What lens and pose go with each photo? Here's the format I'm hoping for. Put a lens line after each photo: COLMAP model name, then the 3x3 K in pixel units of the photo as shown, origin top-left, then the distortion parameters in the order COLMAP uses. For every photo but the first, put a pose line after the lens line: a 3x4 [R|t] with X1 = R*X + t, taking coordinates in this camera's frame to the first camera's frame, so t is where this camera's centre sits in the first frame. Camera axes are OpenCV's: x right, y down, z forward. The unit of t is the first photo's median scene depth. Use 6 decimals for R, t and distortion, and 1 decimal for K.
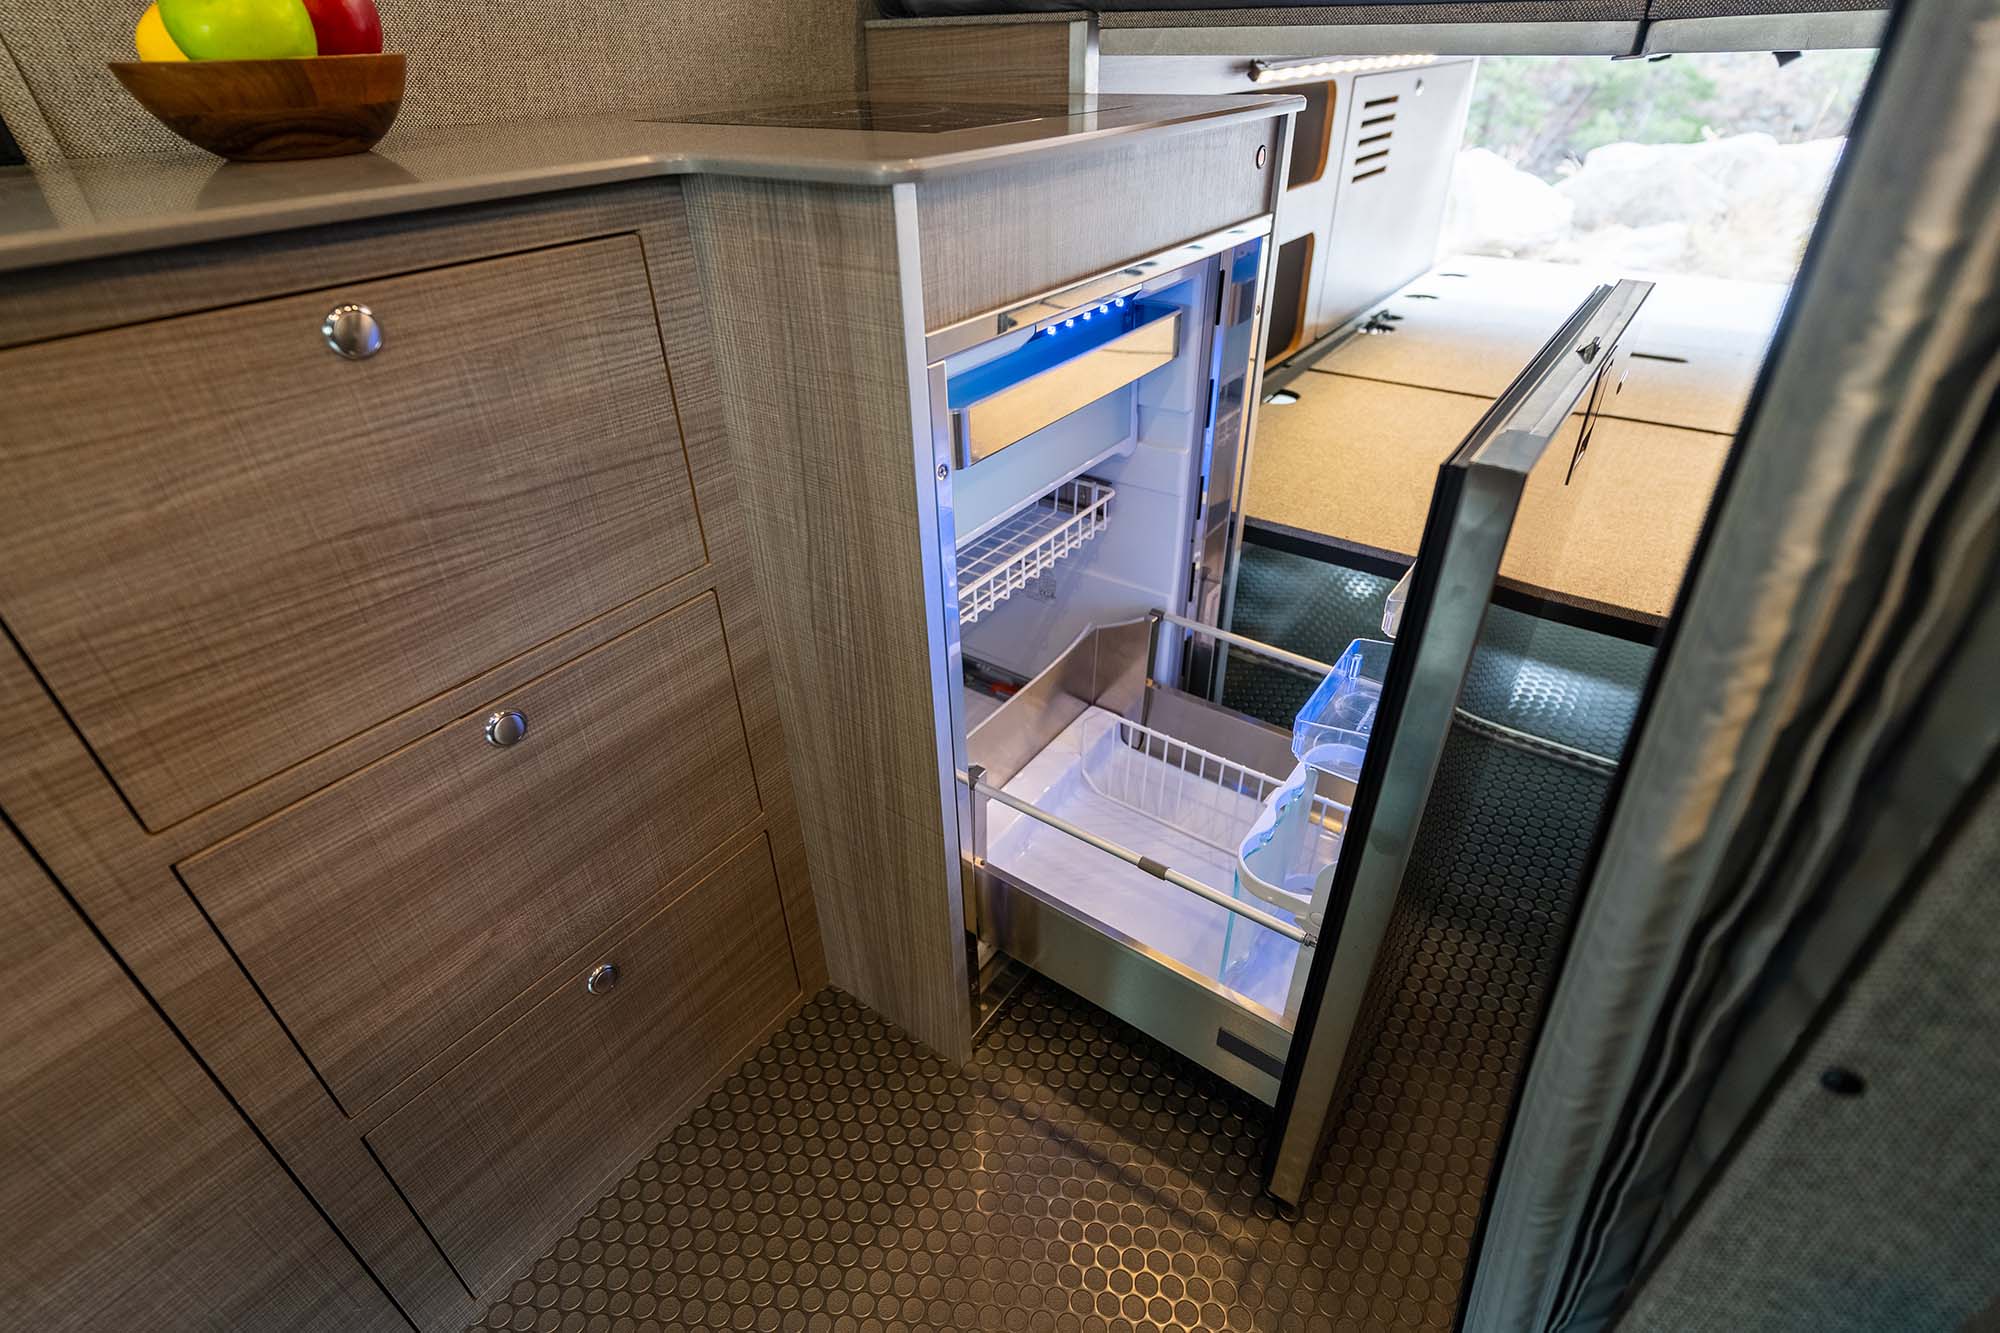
lens RADIAL K [[952.0, 0, 1006.2], [0, 952.0, 668.3], [0, 0, 1]] dist [-0.001761, 0.000273]
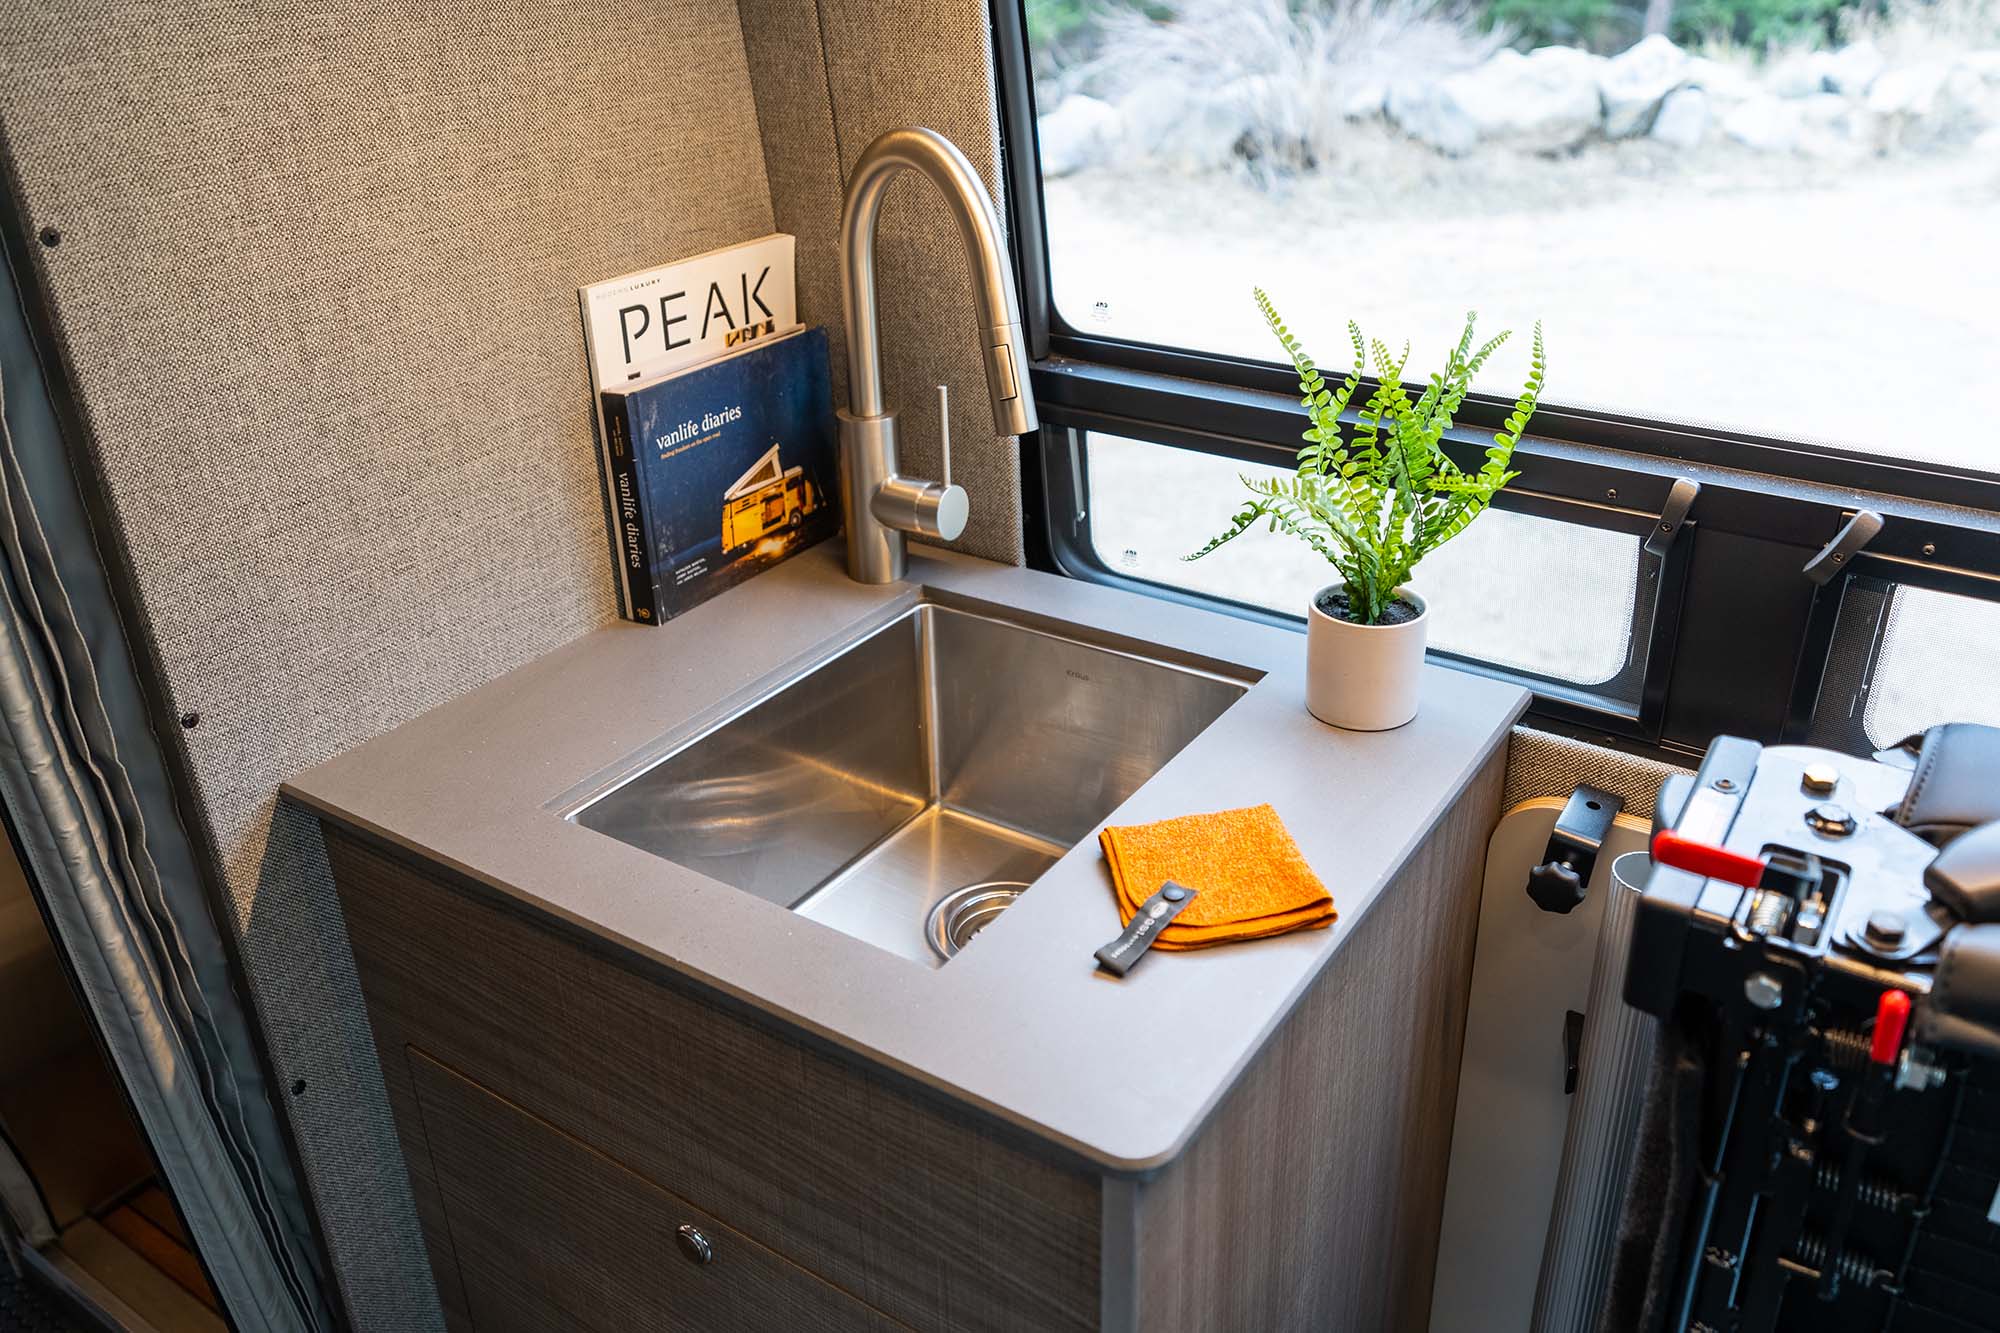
lens RADIAL K [[1554.4, 0, 997.6], [0, 1554.4, 673.3], [0, 0, 1]] dist [0.002169, -0.005974]
pose [[-0.031653, -0.435186, 0.899784, -1.885026], [0.560263, 0.737782, 0.376542, -0.680445], [-0.827710, 0.516034, 0.220466, -1.535242]]
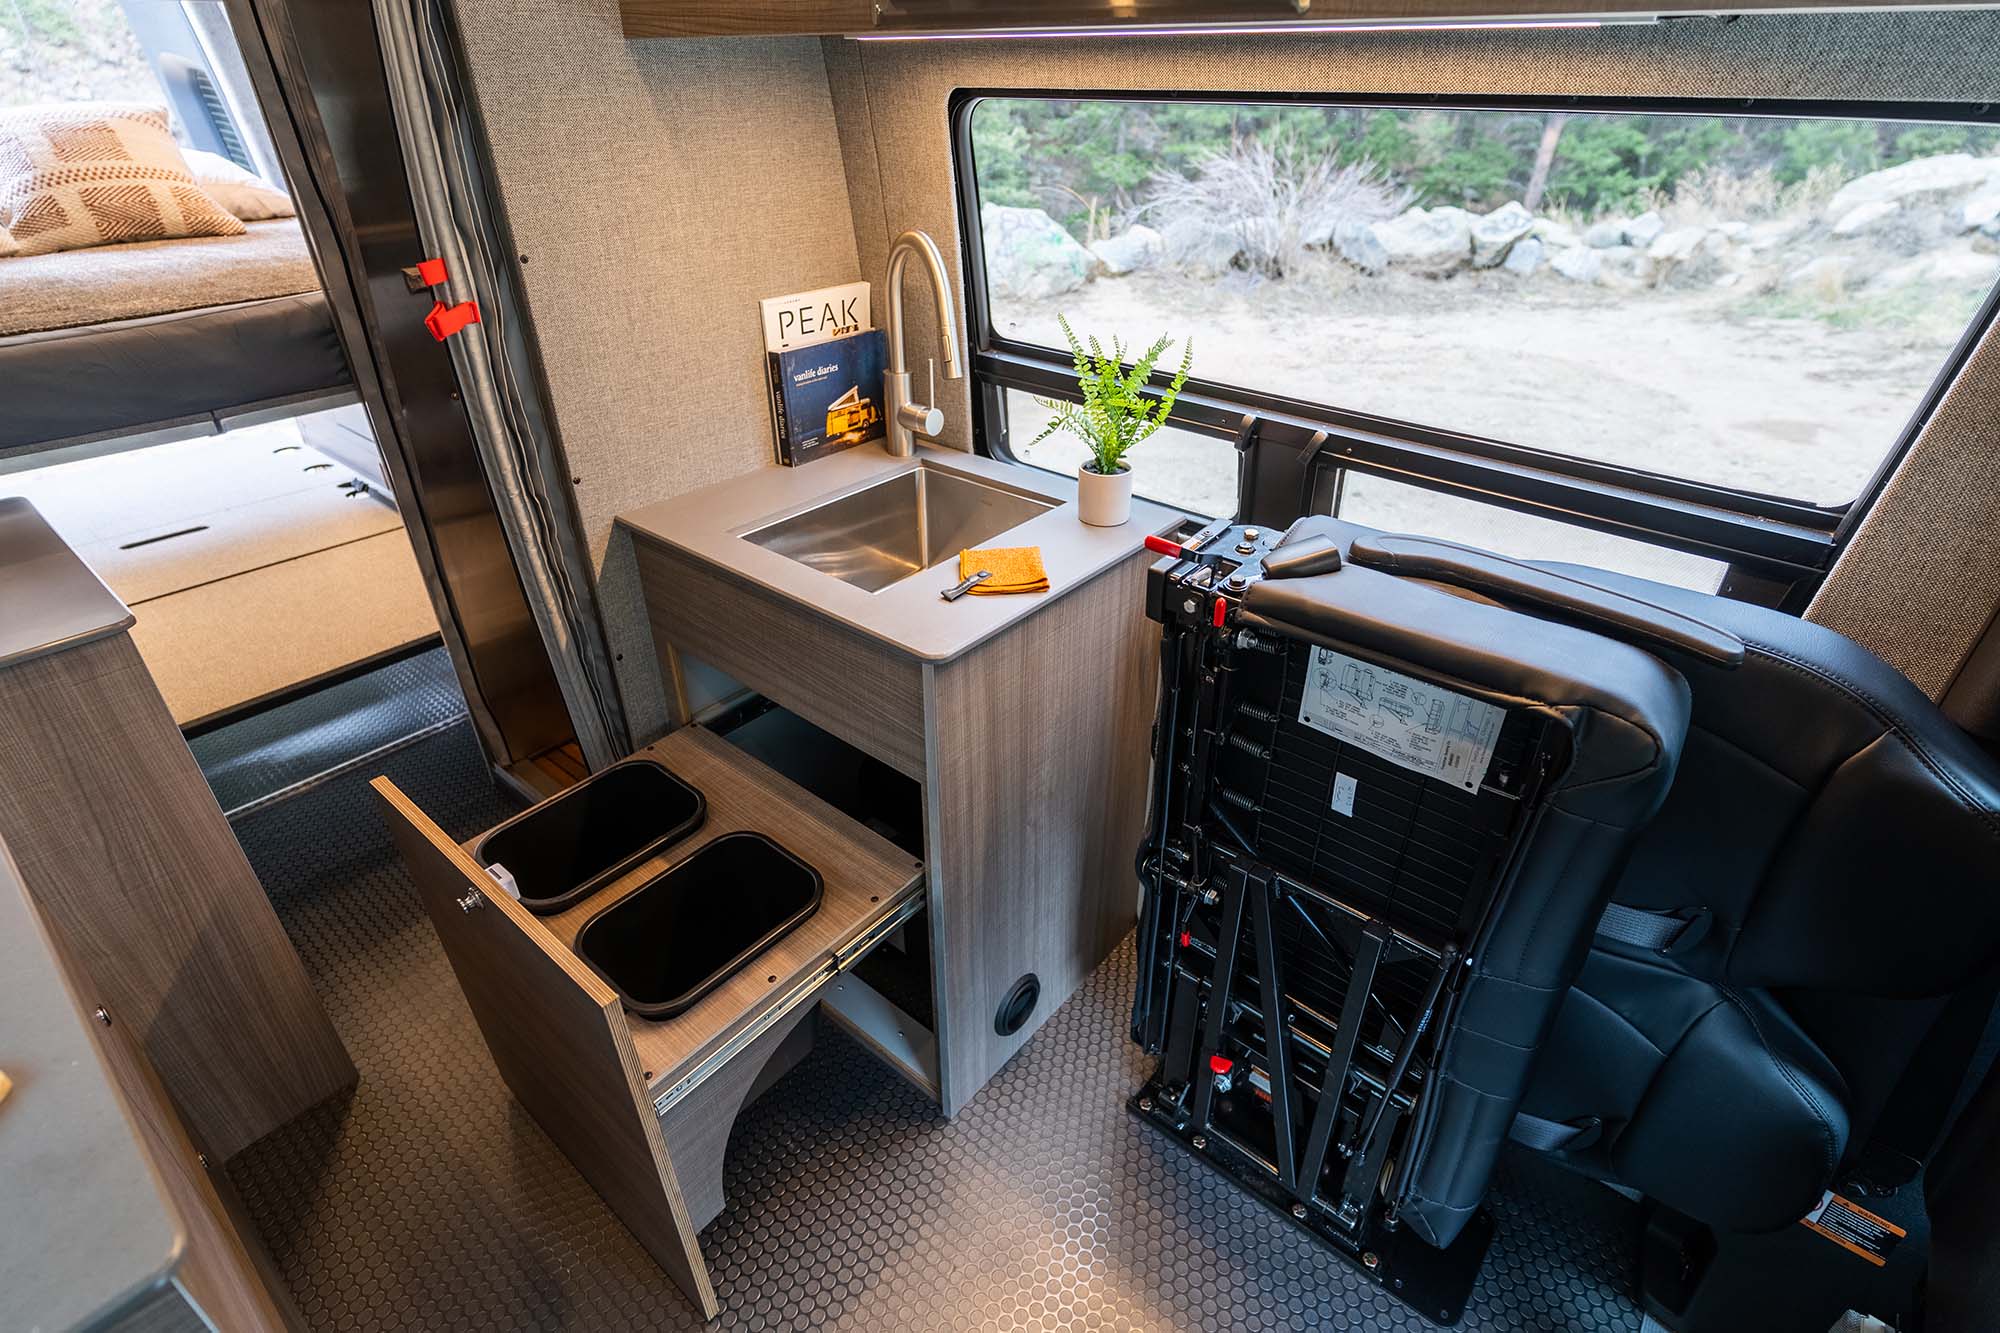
lens RADIAL K [[952.0, 0, 1006.2], [0, 952.0, 668.3], [0, 0, 1]] dist [-0.001761, 0.000273]
pose [[0.060654, -0.508450, 0.858953, -3.107019], [0.532209, 0.744484, 0.403109, -0.427094], [-0.844437, 0.432693, 0.315758, -2.119417]]
